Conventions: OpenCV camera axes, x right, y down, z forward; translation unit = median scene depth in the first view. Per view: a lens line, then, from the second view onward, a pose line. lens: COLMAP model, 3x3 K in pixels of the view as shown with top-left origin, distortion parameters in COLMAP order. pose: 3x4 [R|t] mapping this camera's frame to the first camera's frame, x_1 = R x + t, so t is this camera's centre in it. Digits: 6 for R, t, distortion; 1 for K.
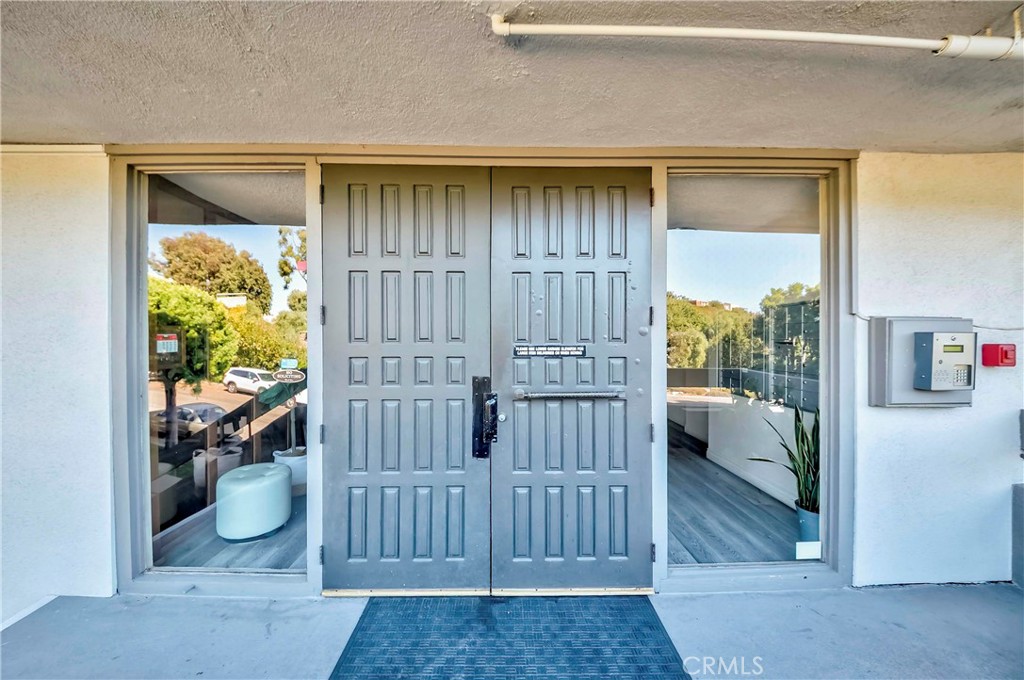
lens RADIAL K [[364.0, 0, 509.5], [0, 364.0, 339.0], [0, 0, 1]] dist [-0.003167, -0.000715]
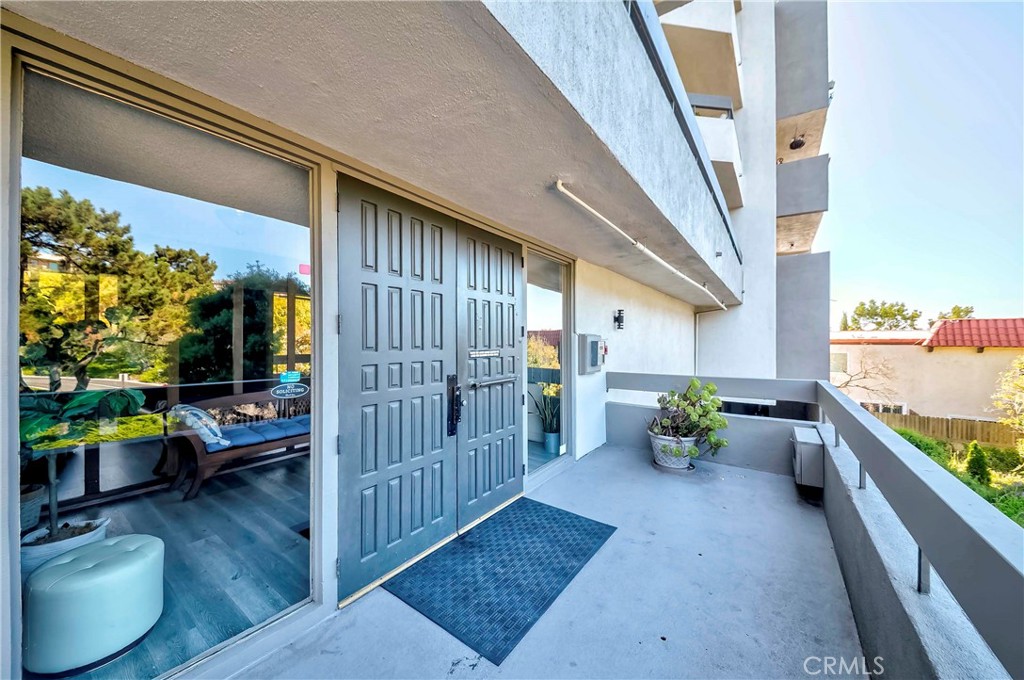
lens RADIAL K [[364.0, 0, 506.1], [0, 364.0, 340.1], [0, 0, 1]] dist [-0.003167, -0.000715]
pose [[0.597509, 0.000987, 0.801861, -1.029766], [0.006083, 0.999965, -0.005763, -0.014071], [-0.801839, 0.008321, 0.597482, 0.042272]]
